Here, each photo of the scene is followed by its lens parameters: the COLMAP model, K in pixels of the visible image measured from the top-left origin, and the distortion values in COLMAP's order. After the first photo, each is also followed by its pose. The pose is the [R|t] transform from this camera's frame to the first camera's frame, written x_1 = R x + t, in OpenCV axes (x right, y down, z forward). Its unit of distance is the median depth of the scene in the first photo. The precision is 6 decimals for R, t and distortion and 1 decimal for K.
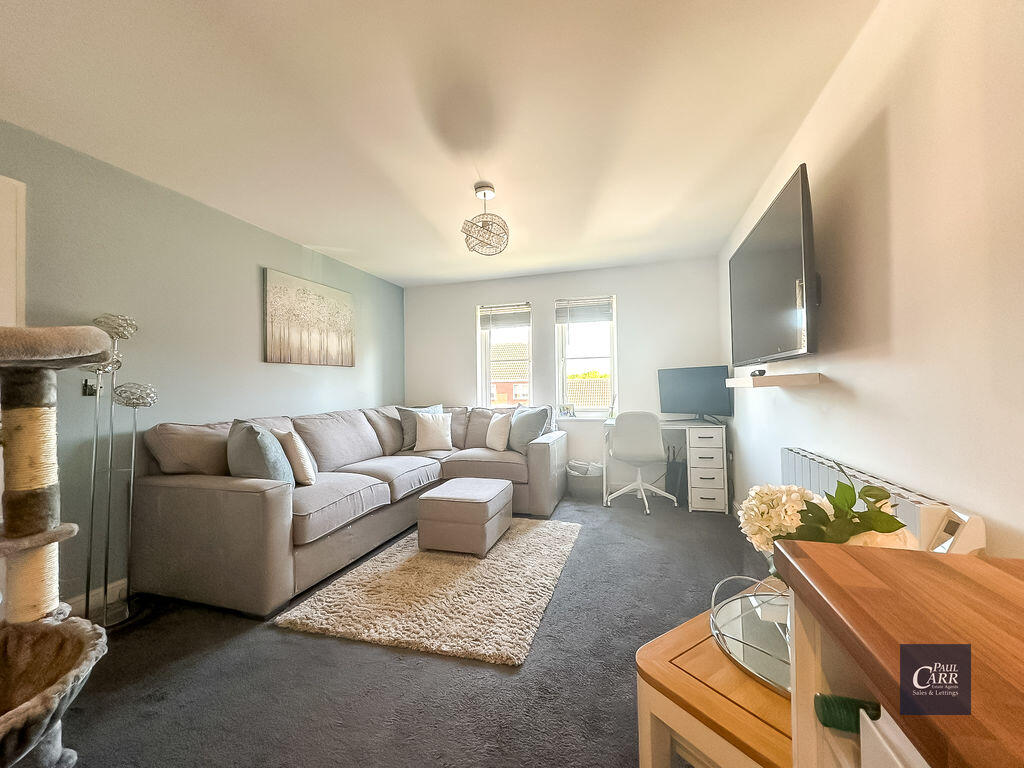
lens RADIAL K [[407.8, 0, 511.6], [0, 407.8, 382.3], [0, 0, 1]] dist [-0.003215, 0.000004]
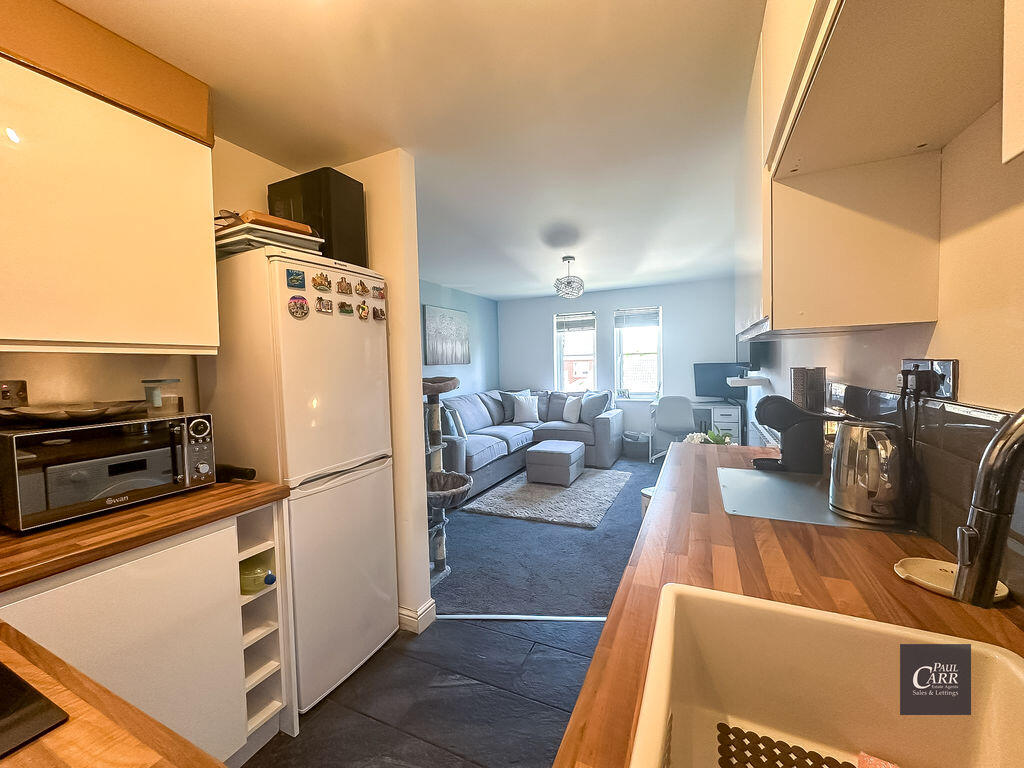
lens RADIAL K [[407.8, 0, 511.6], [0, 407.8, 382.3], [0, 0, 1]] dist [-0.003215, 0.000004]
pose [[0.989942, -0.002896, -0.141444, -0.046362], [0.011175, 0.998267, 0.057774, -0.062961], [0.141032, -0.058773, 0.988259, -0.462561]]
